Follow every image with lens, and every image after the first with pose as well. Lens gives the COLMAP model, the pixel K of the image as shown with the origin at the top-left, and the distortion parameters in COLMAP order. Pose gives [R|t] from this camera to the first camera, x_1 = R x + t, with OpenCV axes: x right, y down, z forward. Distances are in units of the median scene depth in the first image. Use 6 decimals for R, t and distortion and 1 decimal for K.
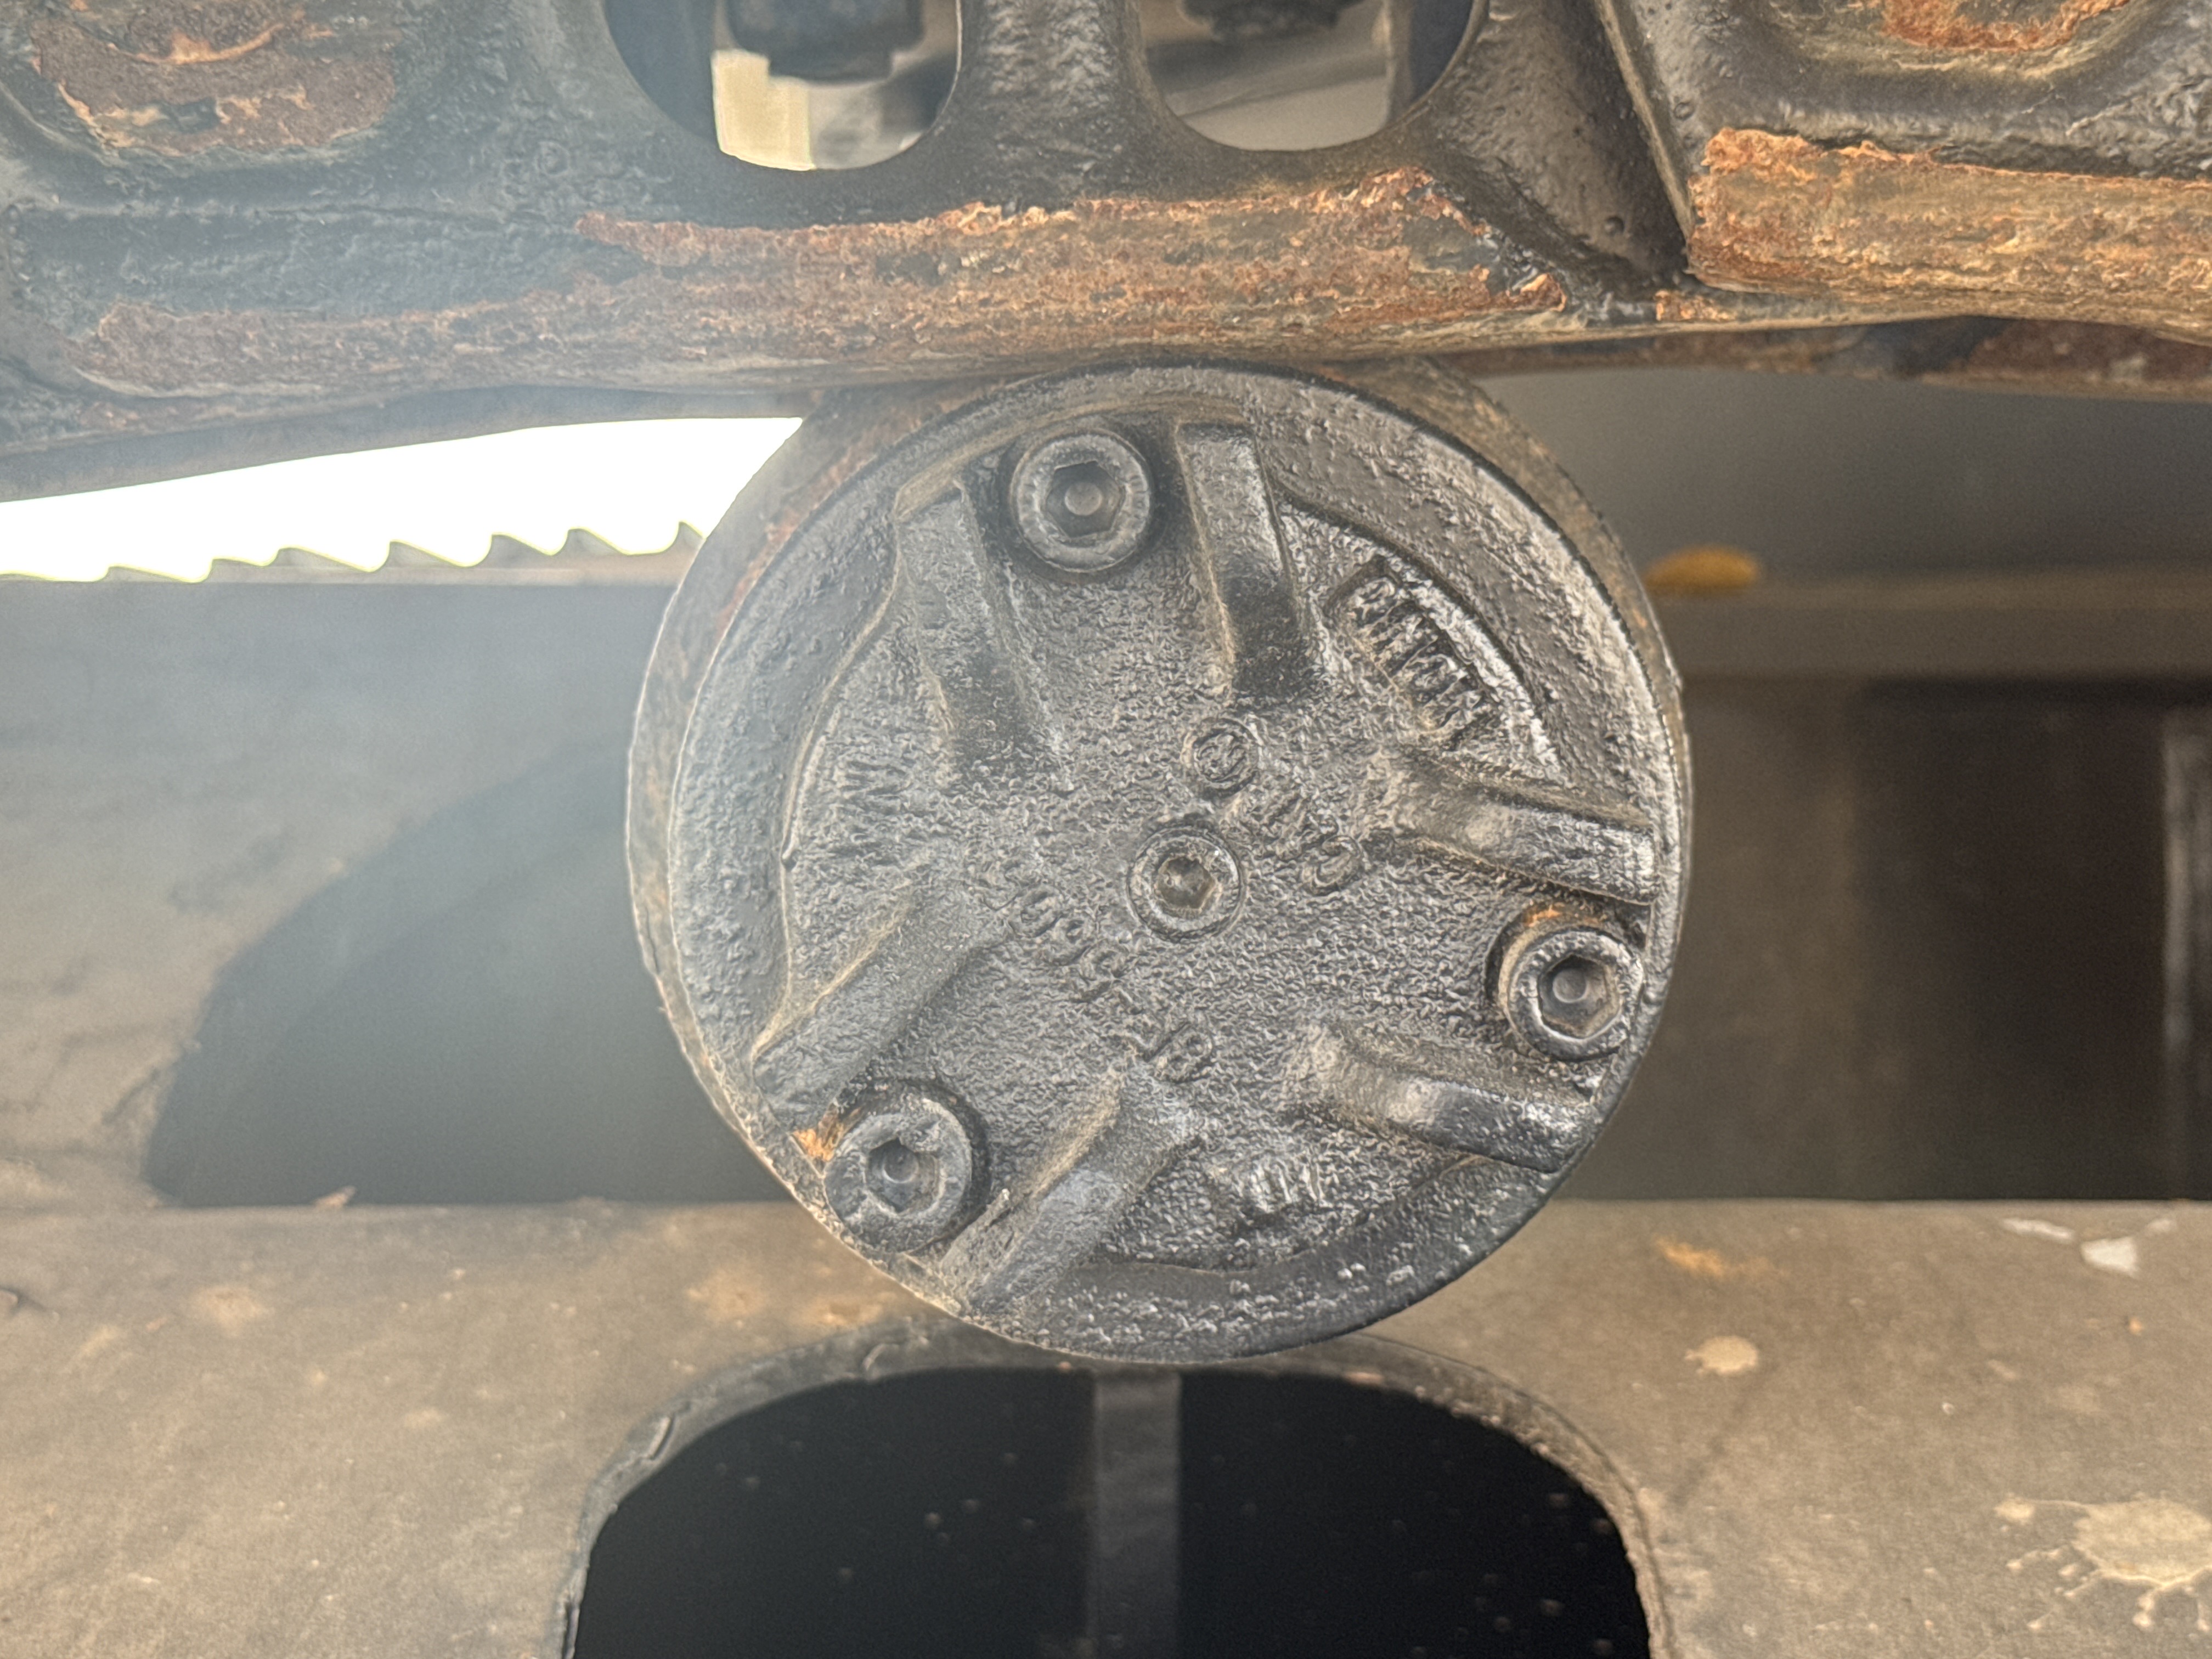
lens RADIAL K [[3519.6, 0, 1106.0], [0, 3519.6, 829.5], [0, 0, 1]] dist [0.173207, 0.016861]
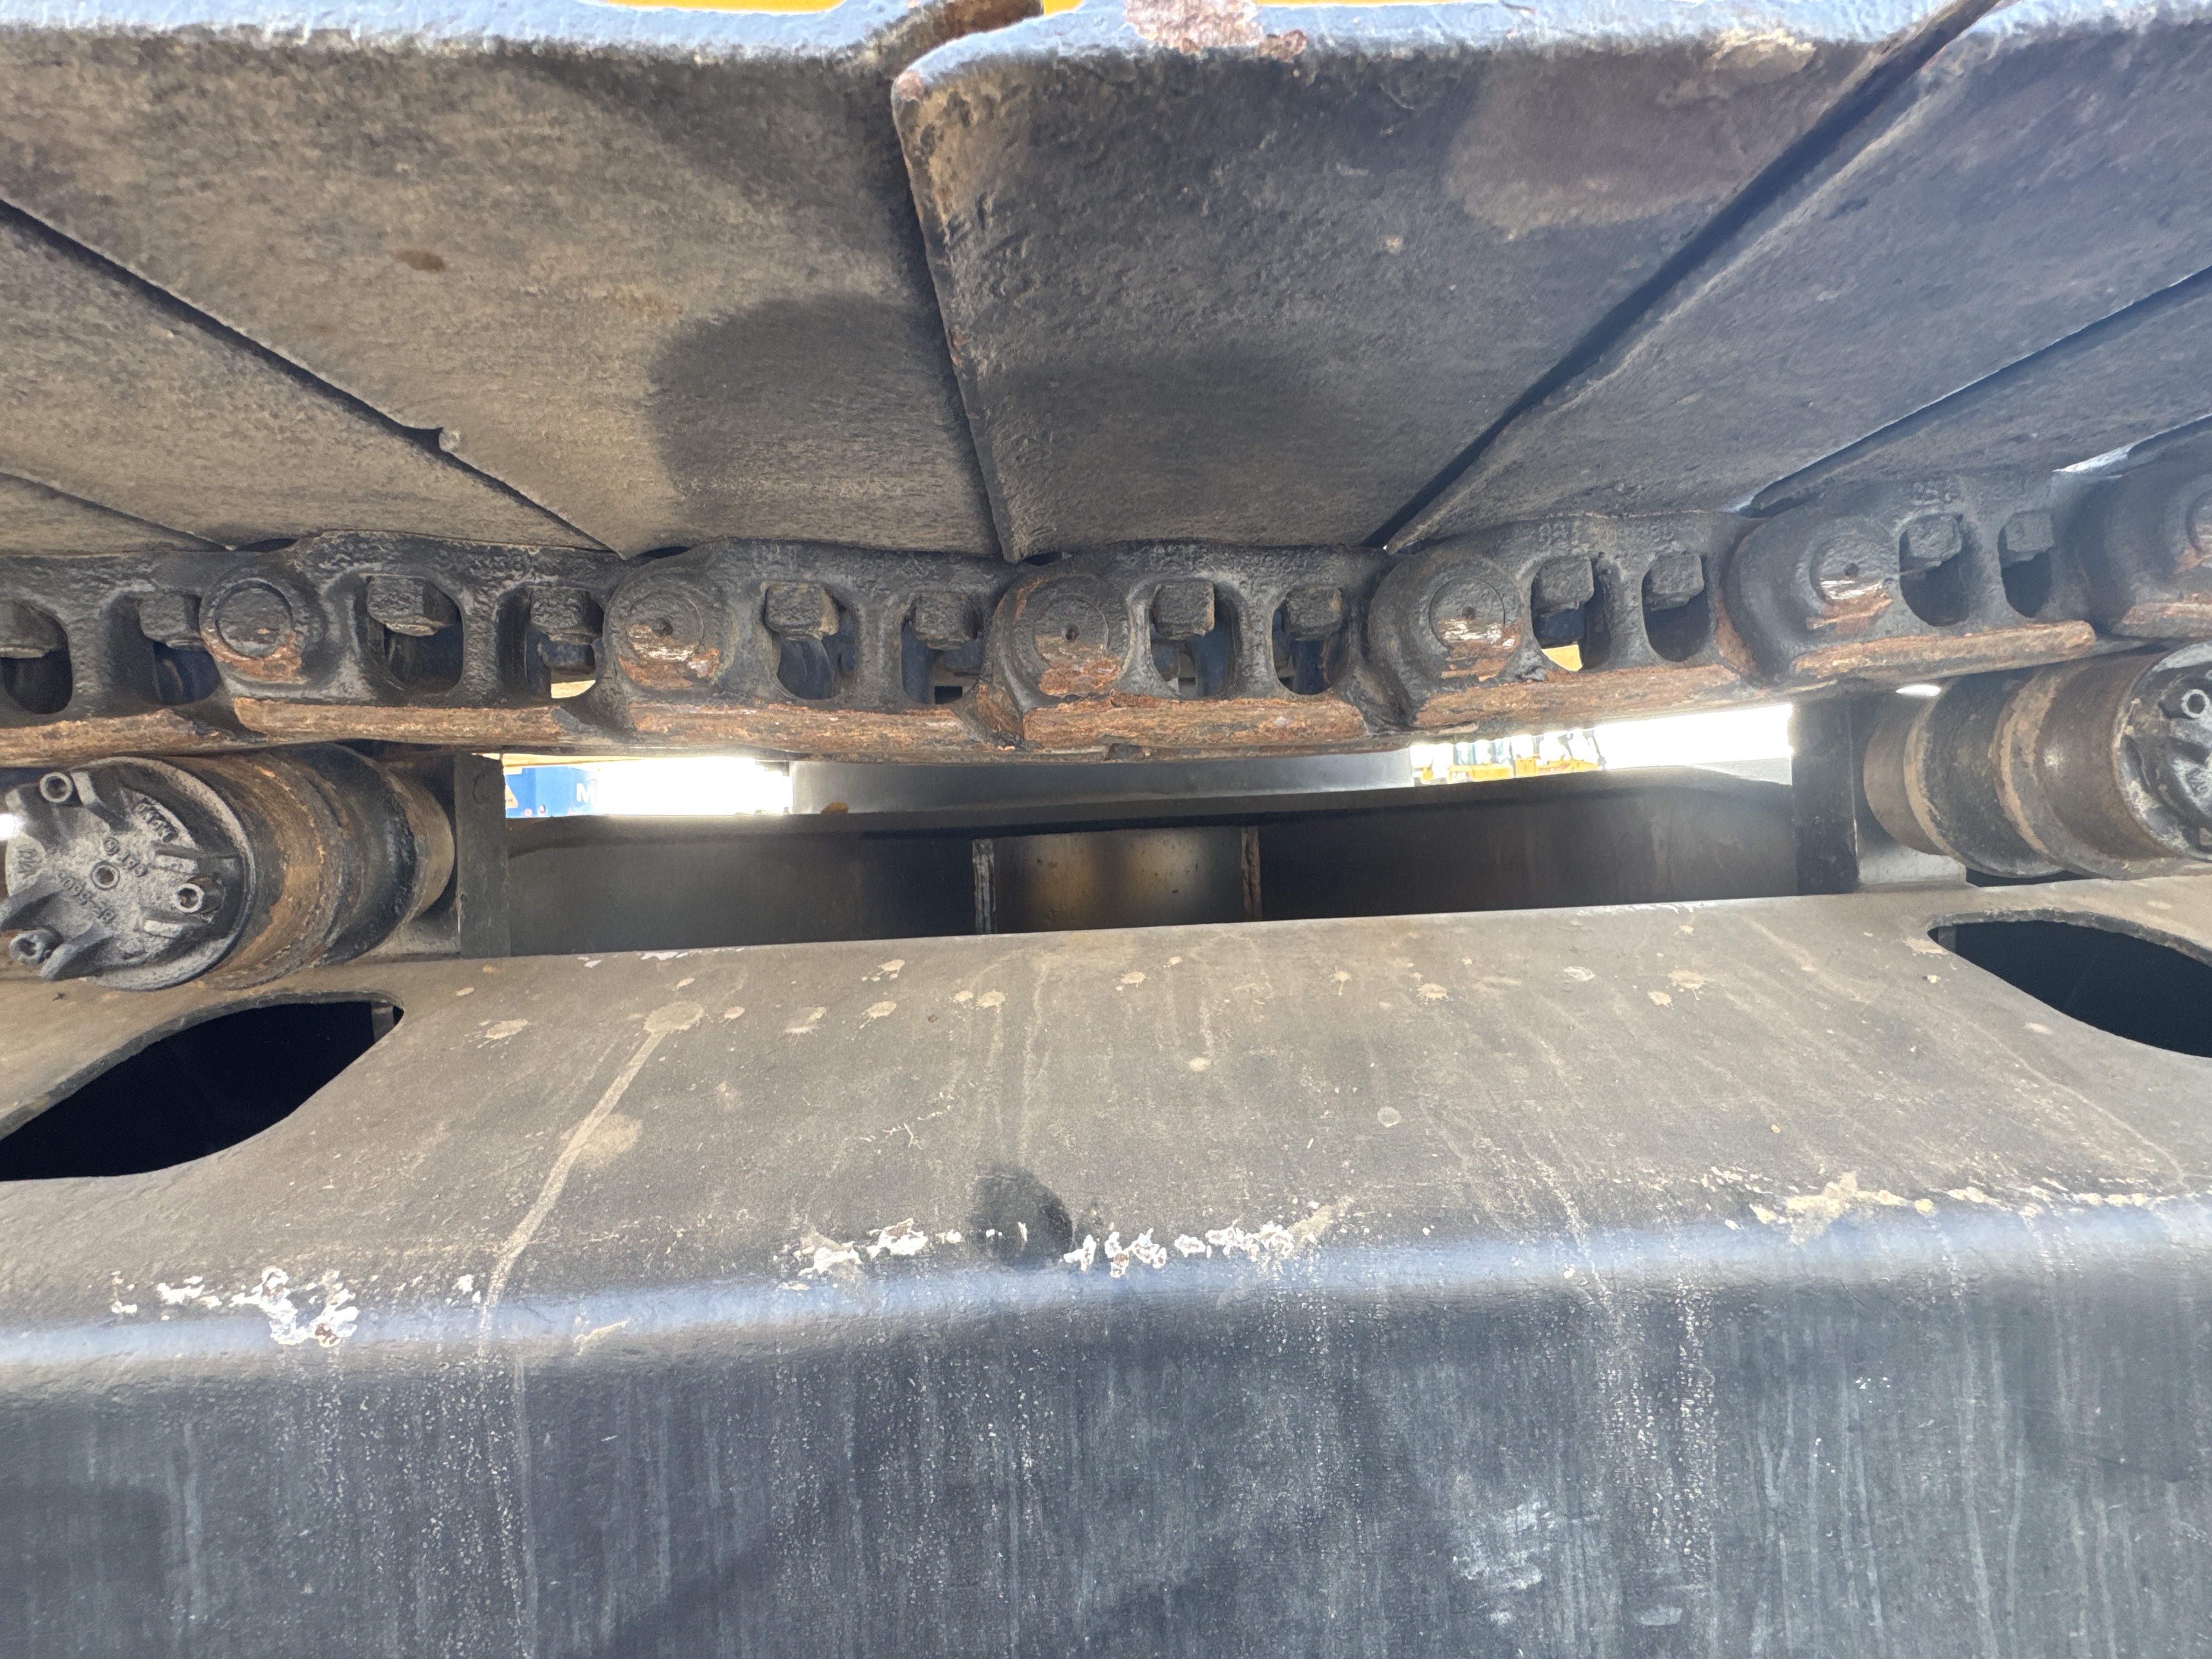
lens RADIAL K [[958.7, 0, 1106.0], [0, 958.7, 829.5], [0, 0, 1]] dist [-0.000633, 0.000177]
pose [[0.998923, -0.045271, 0.010160, 1.217718], [0.045855, 0.996665, -0.067503, 0.092866], [-0.007070, 0.067897, 0.997667, -0.169584]]
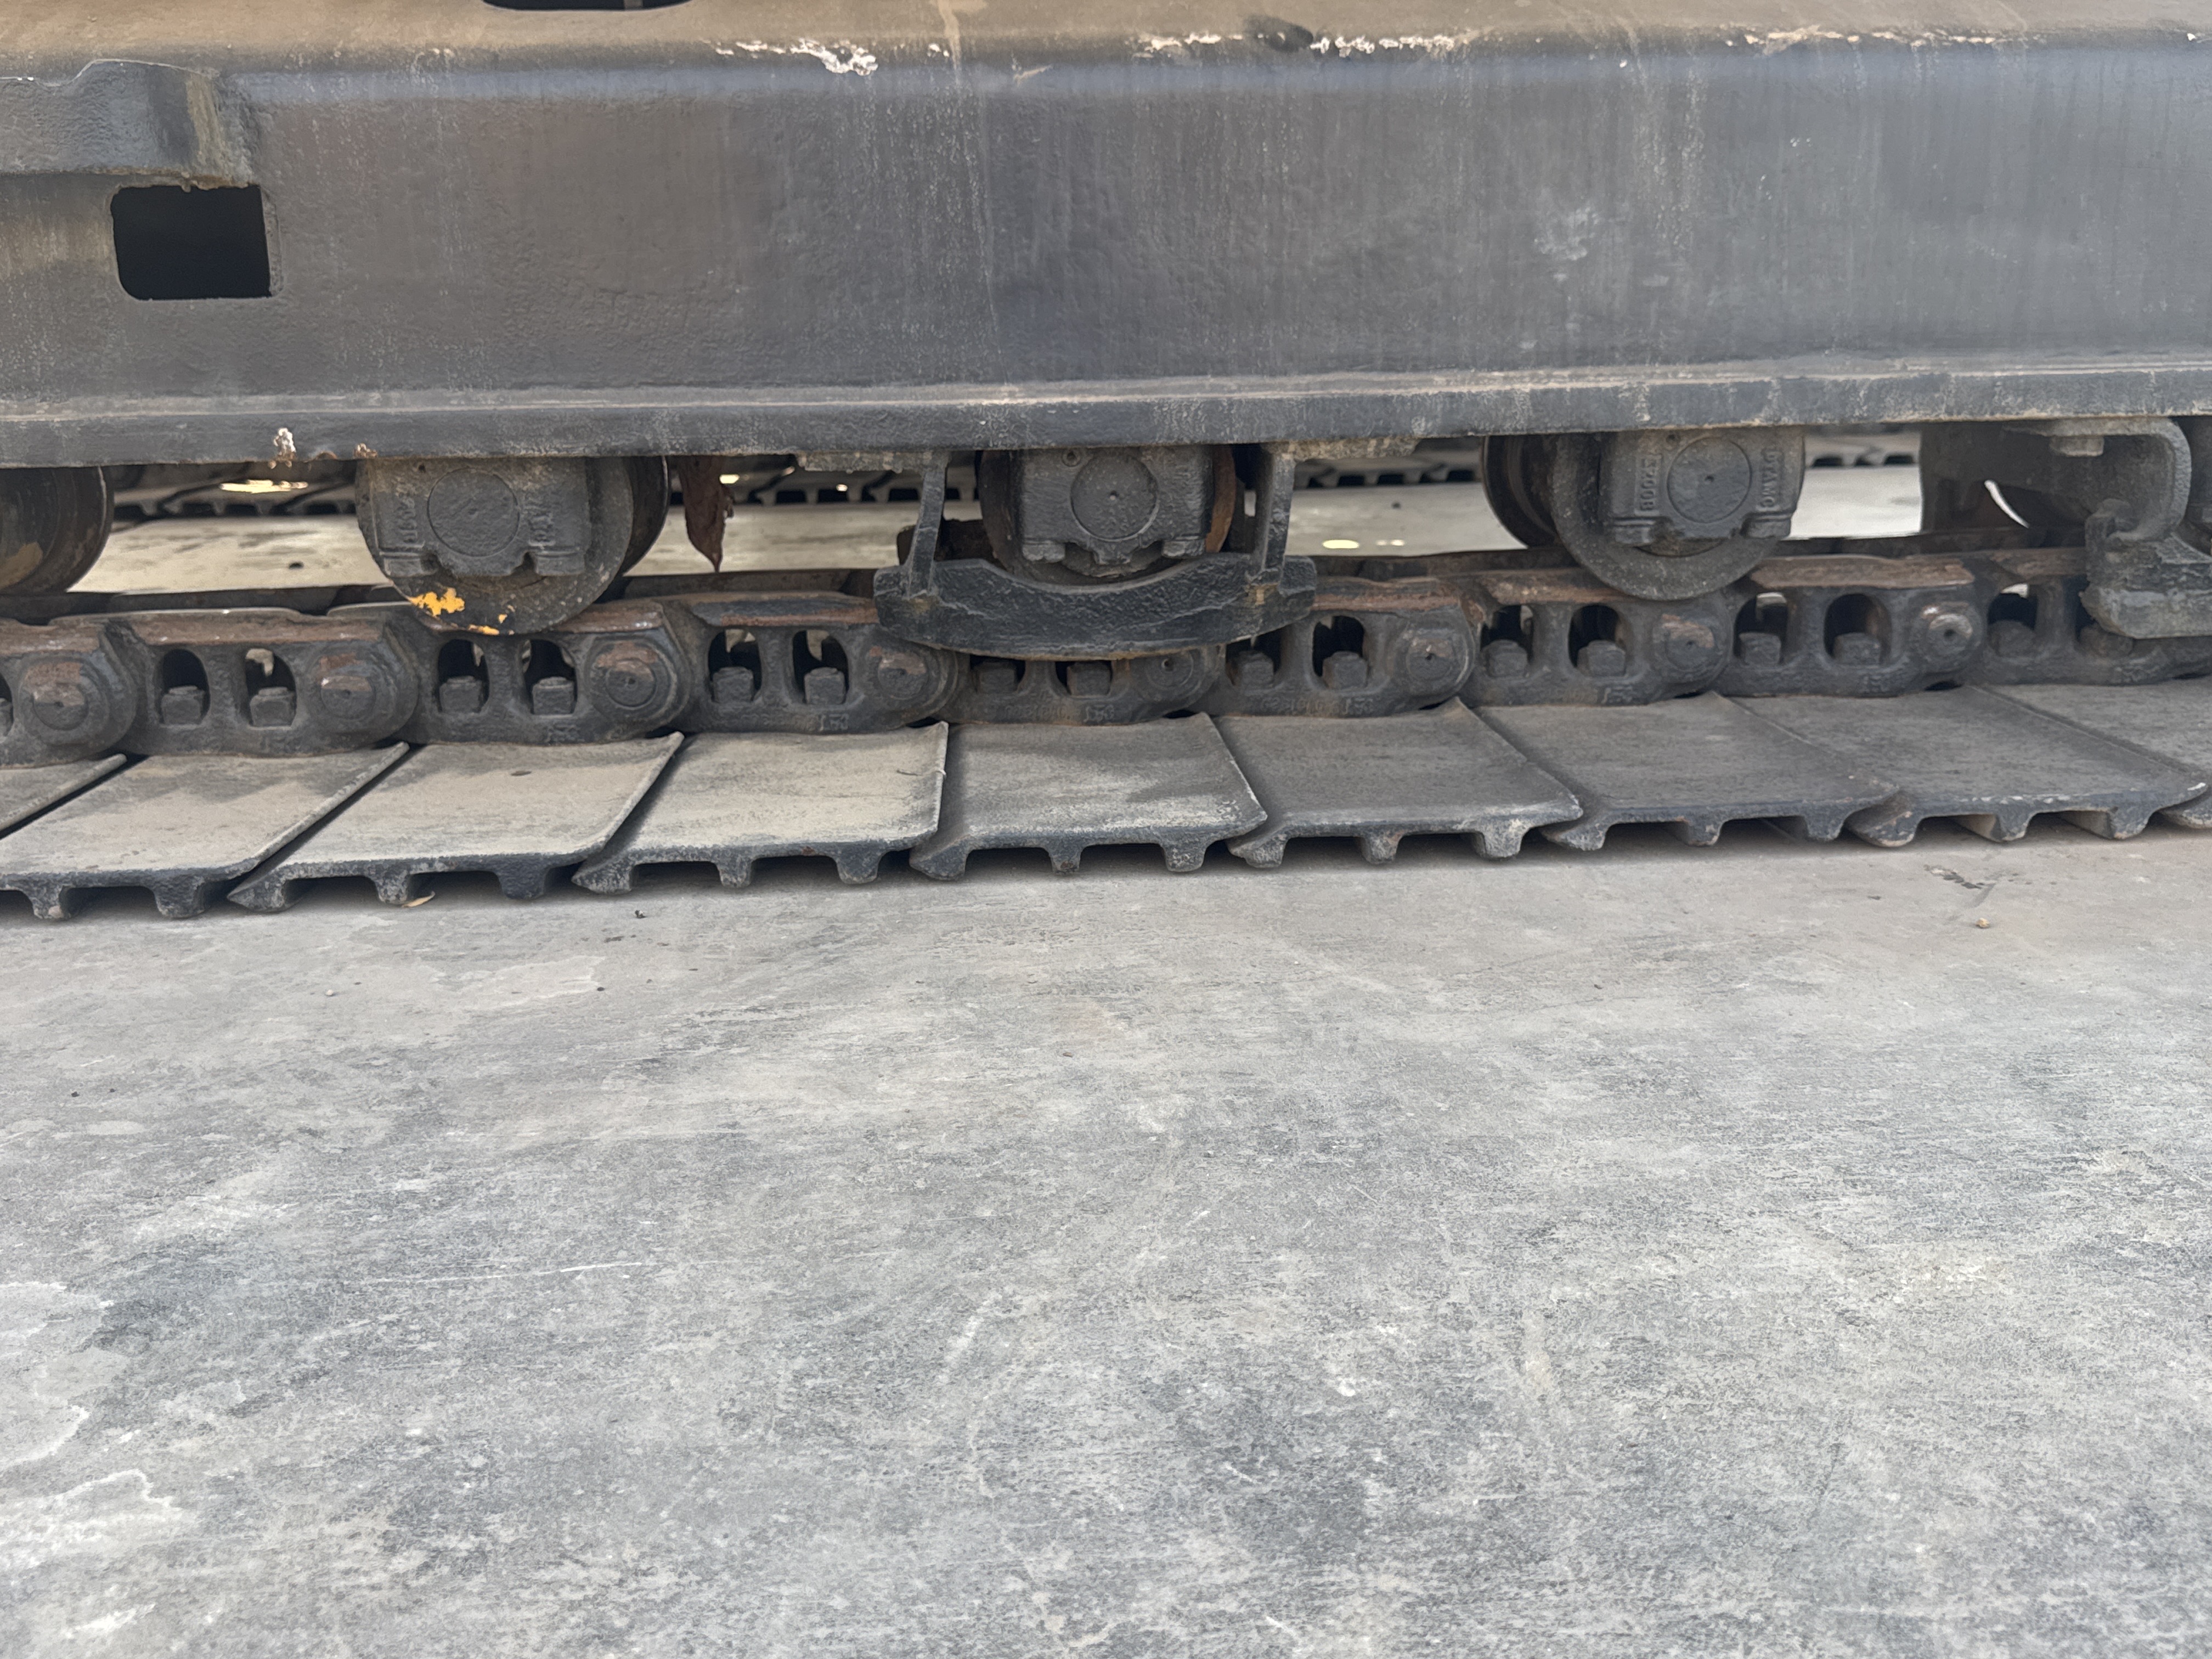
lens RADIAL K [[2031.6, 0, 1106.0], [0, 2031.6, 829.5], [0, 0, 1]] dist [0.218076, -0.503318]
pose [[0.997821, -0.034342, 0.056341, 0.611984], [0.021877, 0.977771, 0.208530, 0.978732], [-0.062250, -0.206843, 0.976392, -2.644646]]
